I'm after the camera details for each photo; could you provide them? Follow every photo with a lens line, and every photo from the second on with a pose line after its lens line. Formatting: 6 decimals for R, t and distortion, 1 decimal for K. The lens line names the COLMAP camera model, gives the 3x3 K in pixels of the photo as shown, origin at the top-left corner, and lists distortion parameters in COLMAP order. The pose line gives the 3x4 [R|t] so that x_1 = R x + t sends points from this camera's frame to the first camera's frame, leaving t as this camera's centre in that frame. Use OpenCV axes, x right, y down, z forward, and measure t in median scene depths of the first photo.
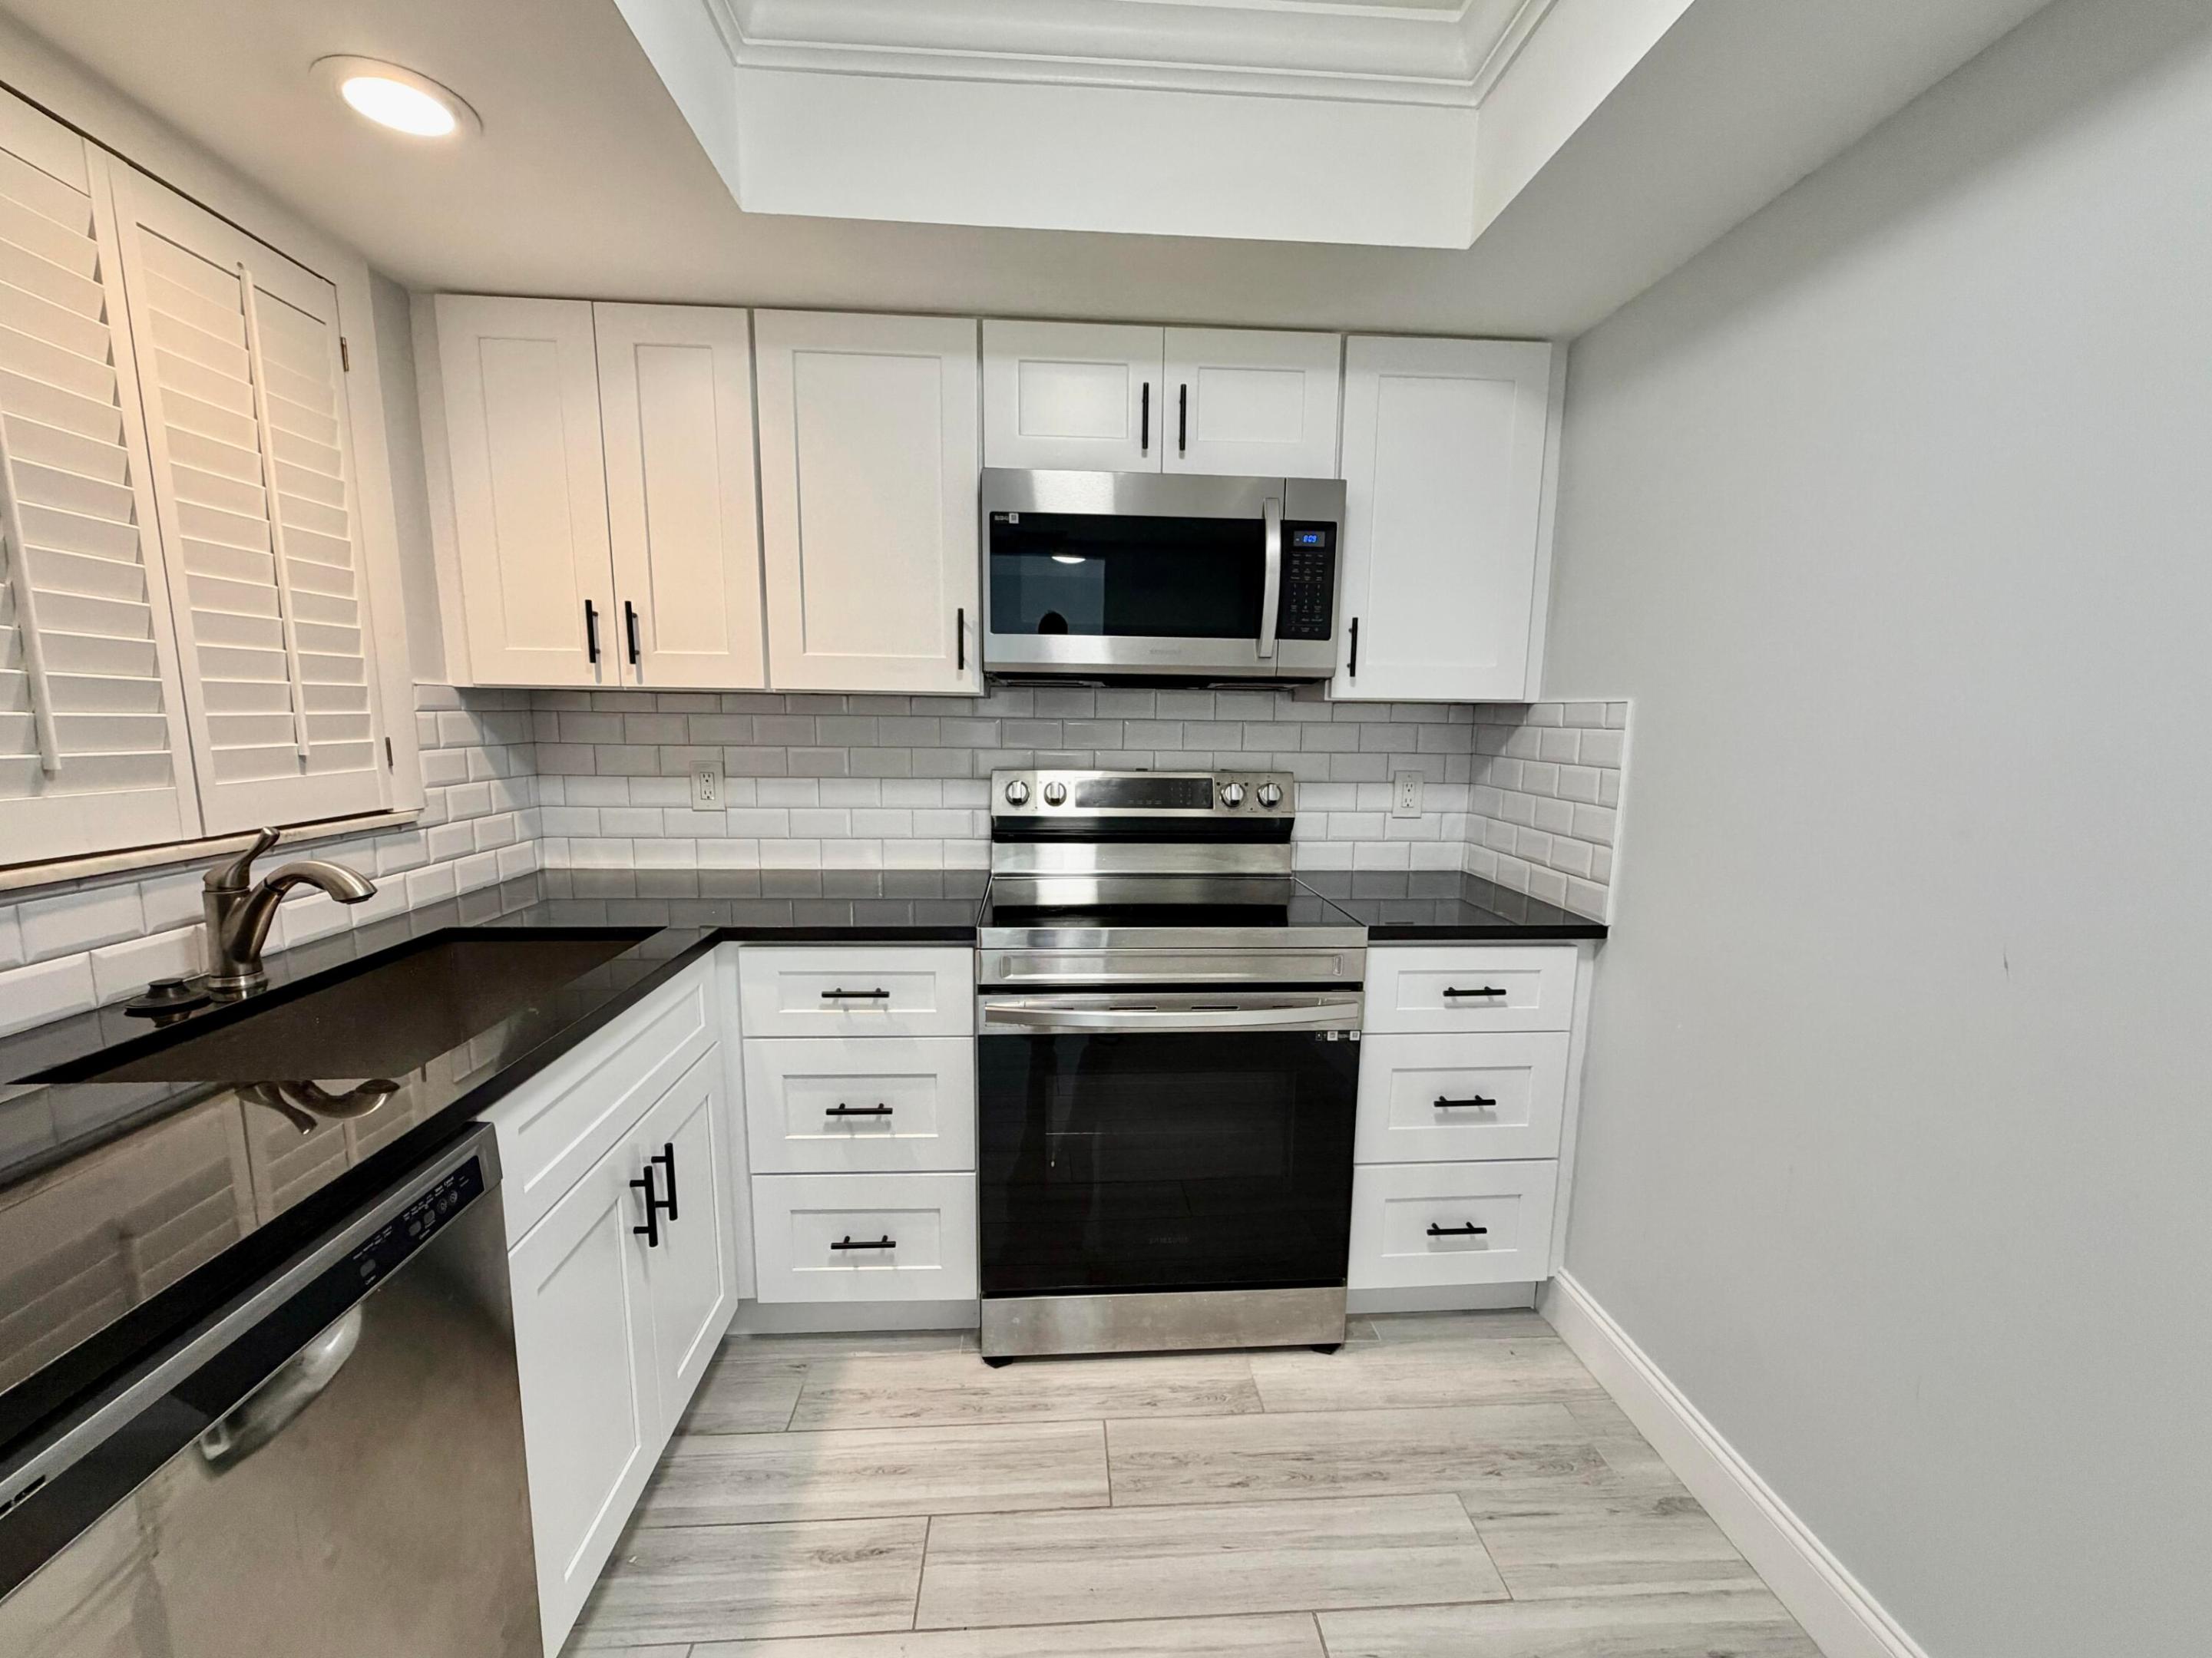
lens RADIAL K [[929.4, 0, 1105.5], [0, 929.4, 868.4], [0, 0, 1]] dist [-0.000986, 0.000519]
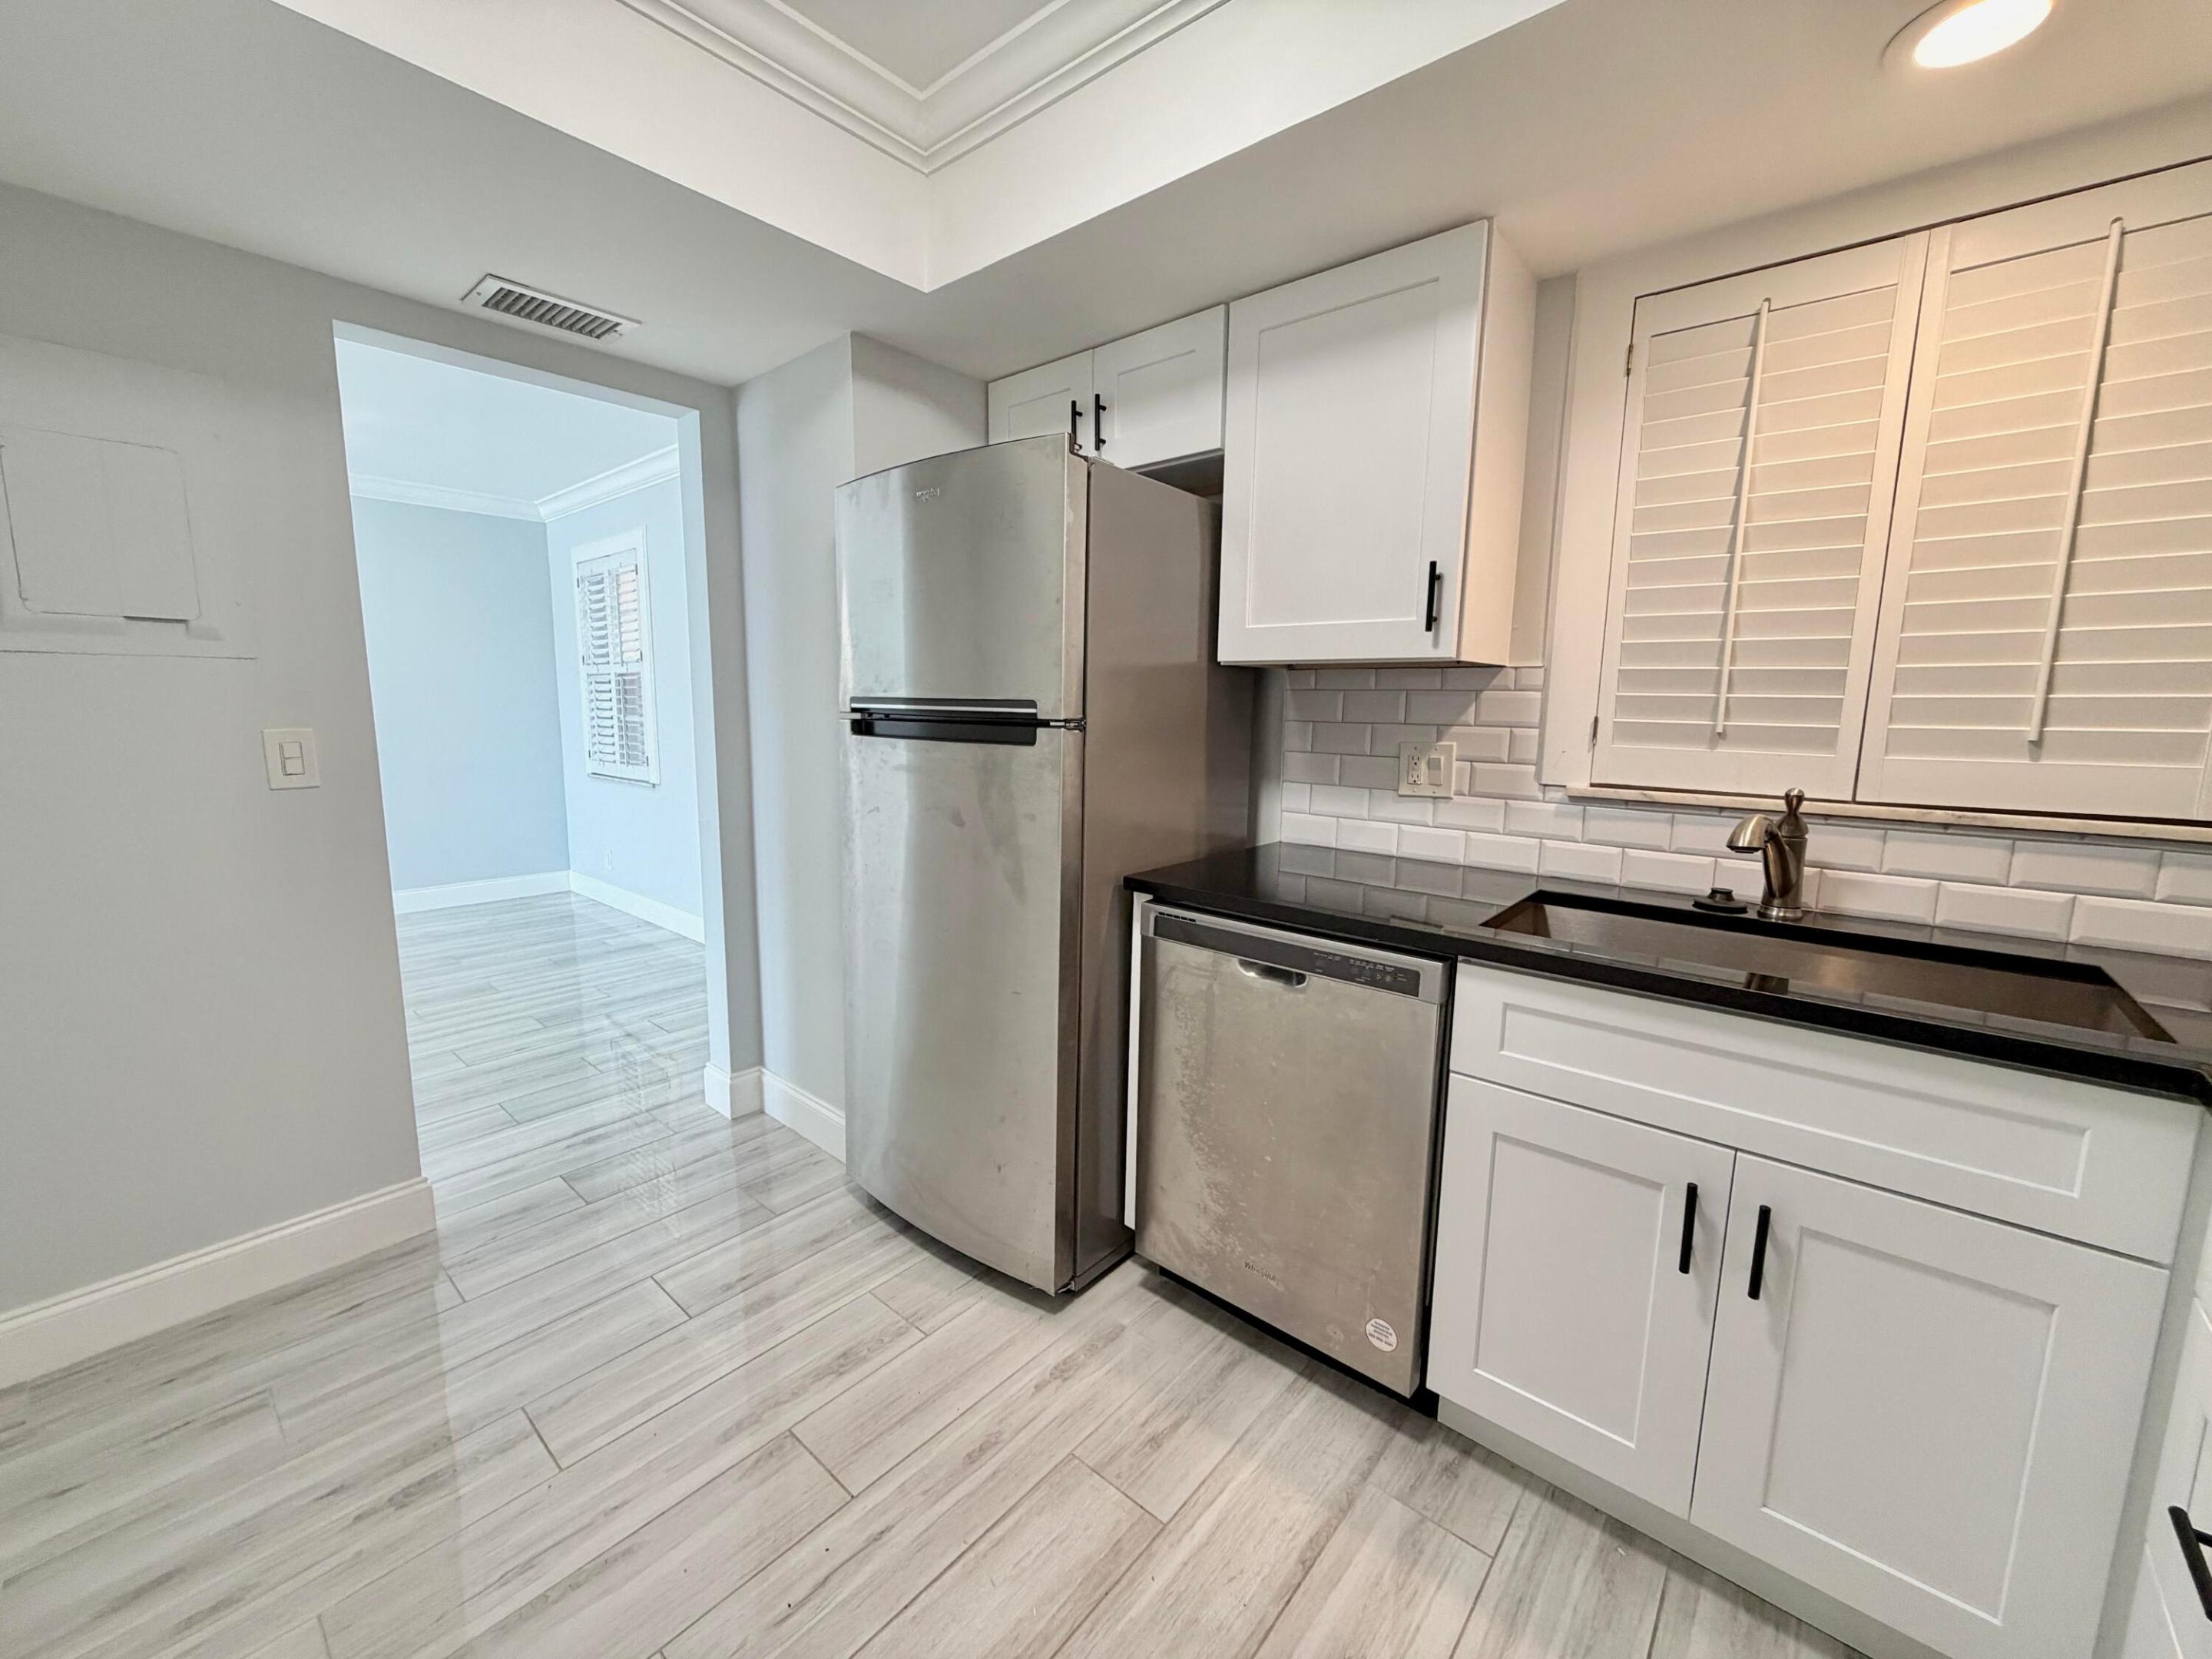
lens RADIAL K [[880.9, 0, 1096.6], [0, 880.9, 827.1], [0, 0, 1]] dist [0.000199, 0.000400]
pose [[-0.702808, 0.077496, -0.707146, 0.361120], [-0.137930, 0.960340, 0.242327, -0.101971], [0.697880, 0.267846, -0.664246, 0.787999]]
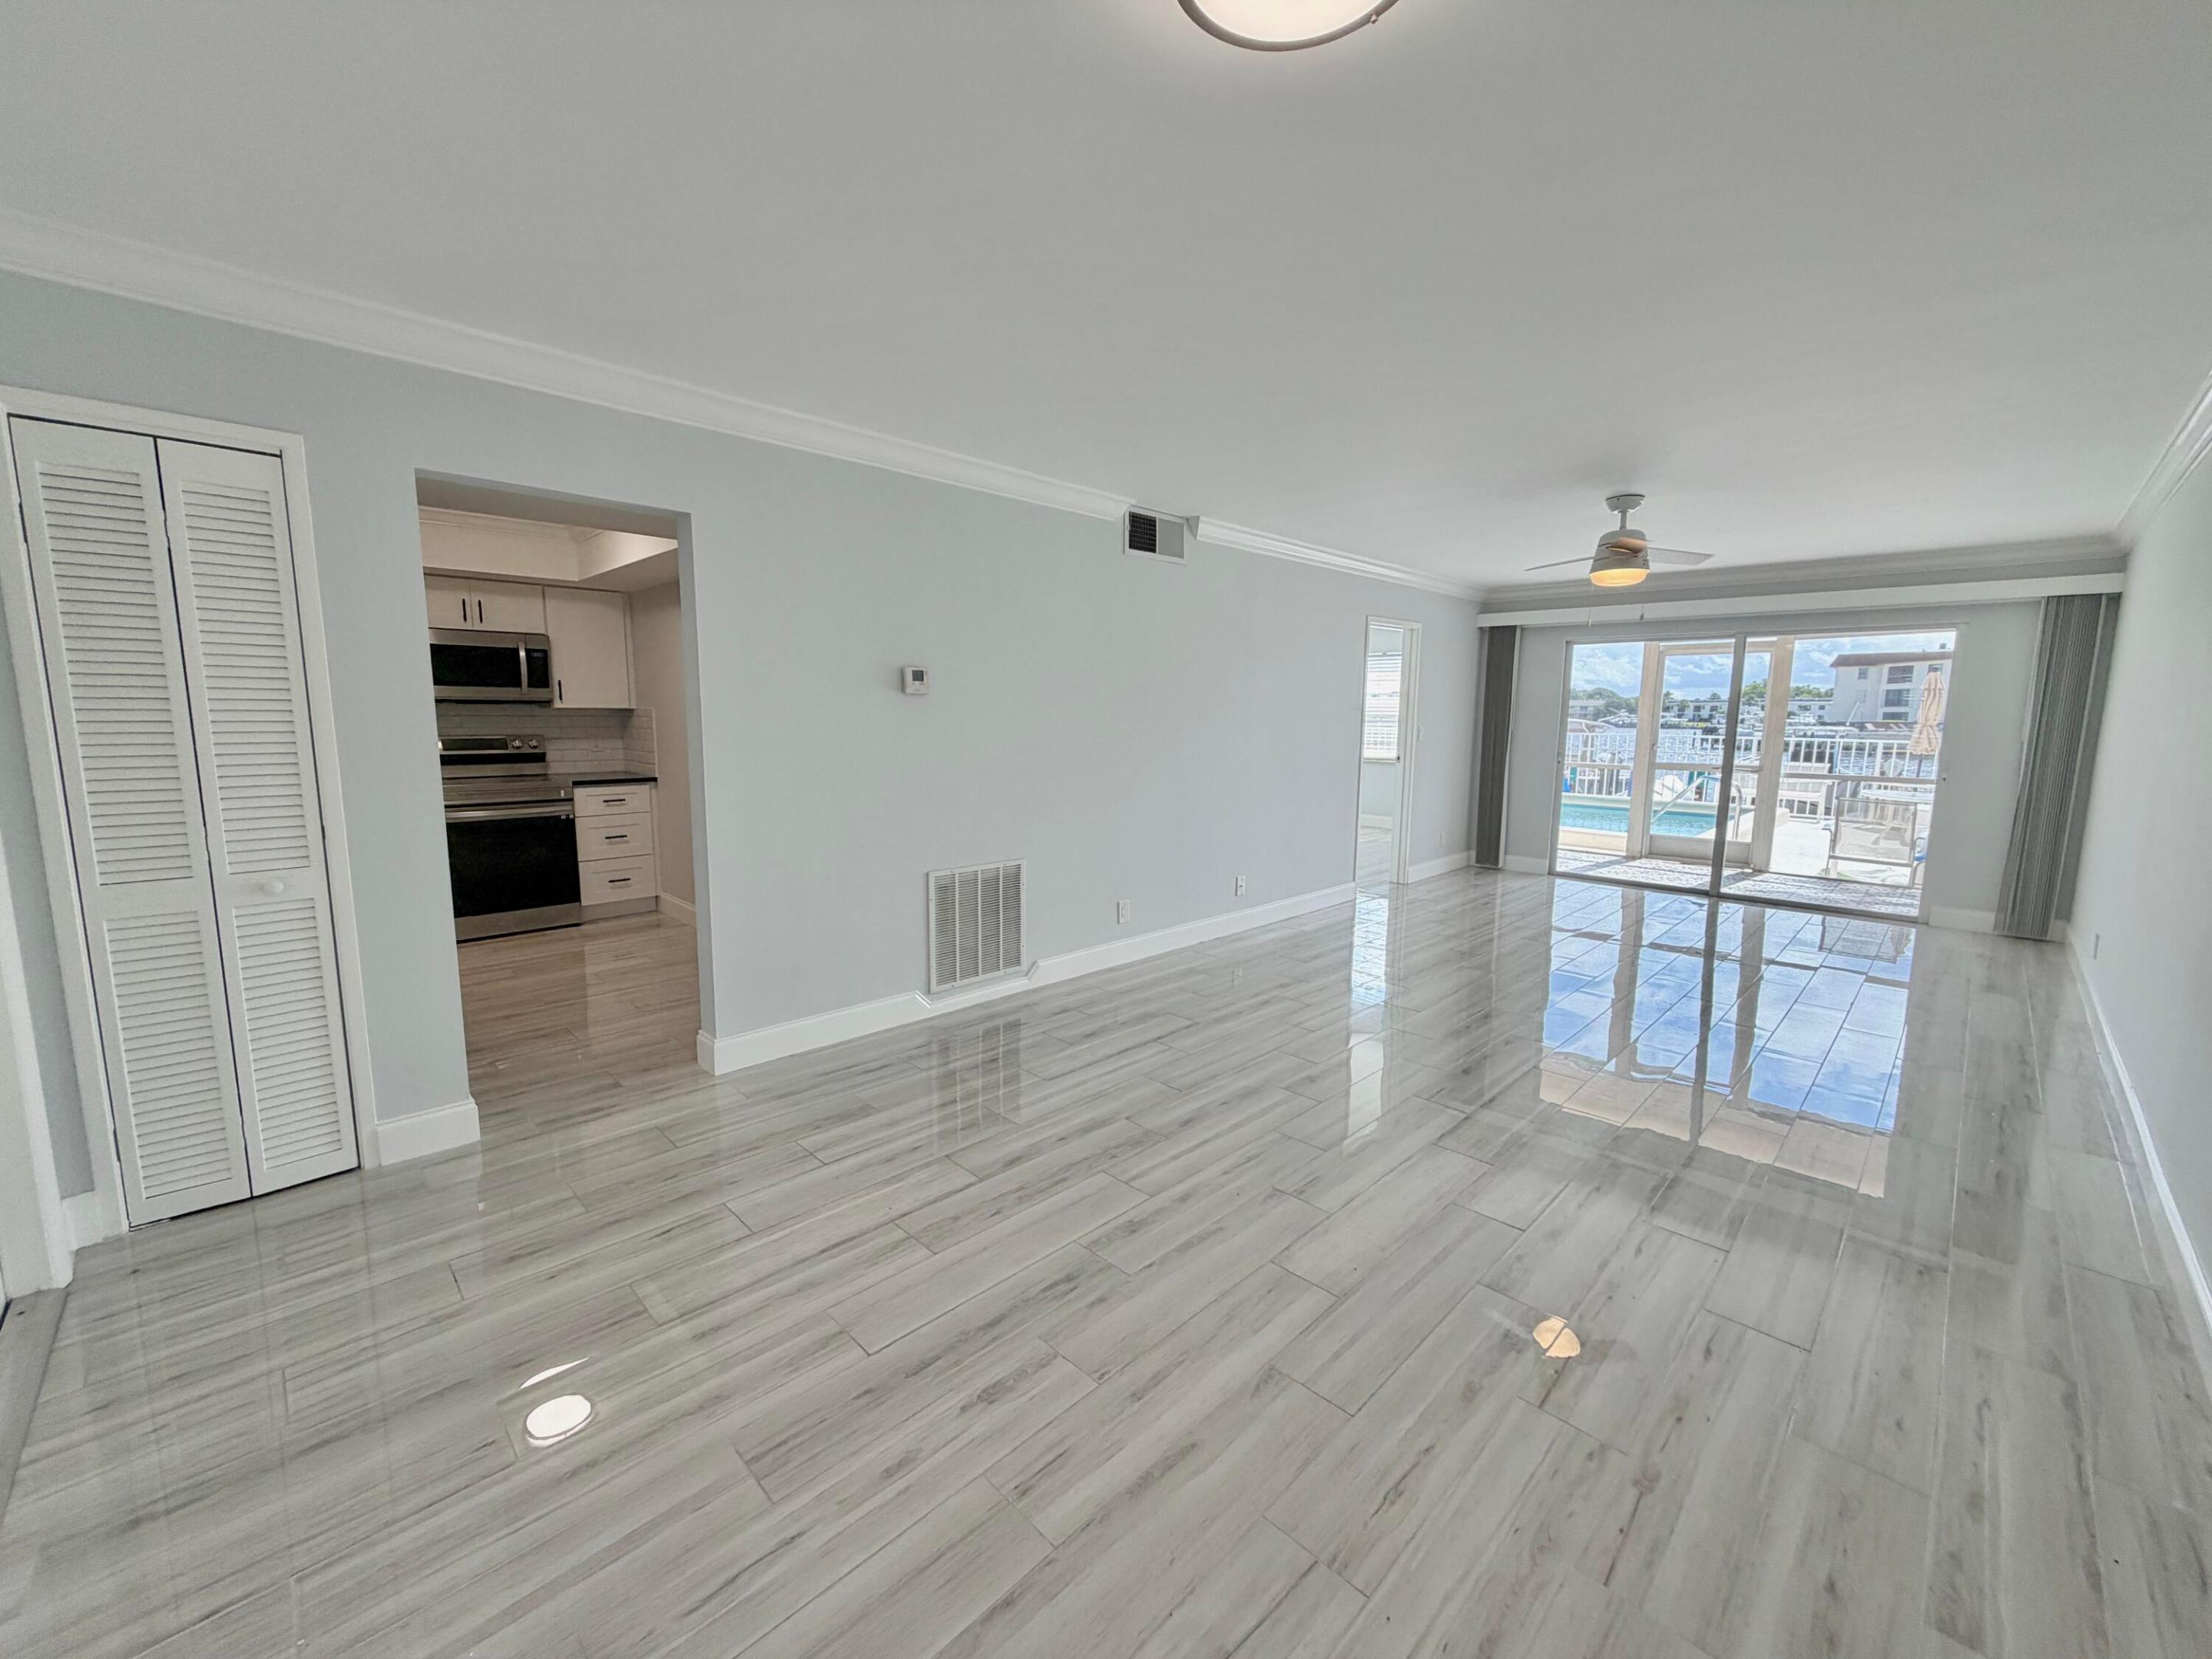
lens RADIAL K [[878.2, 0, 1096.4], [0, 878.2, 827.4], [0, 0, 1]] dist [0.000761, -0.000137]
pose [[0.756276, -0.092600, 0.647667, -0.307051], [0.106803, 0.994128, 0.017422, 0.346290], [-0.645477, 0.055997, 0.761724, -2.330408]]
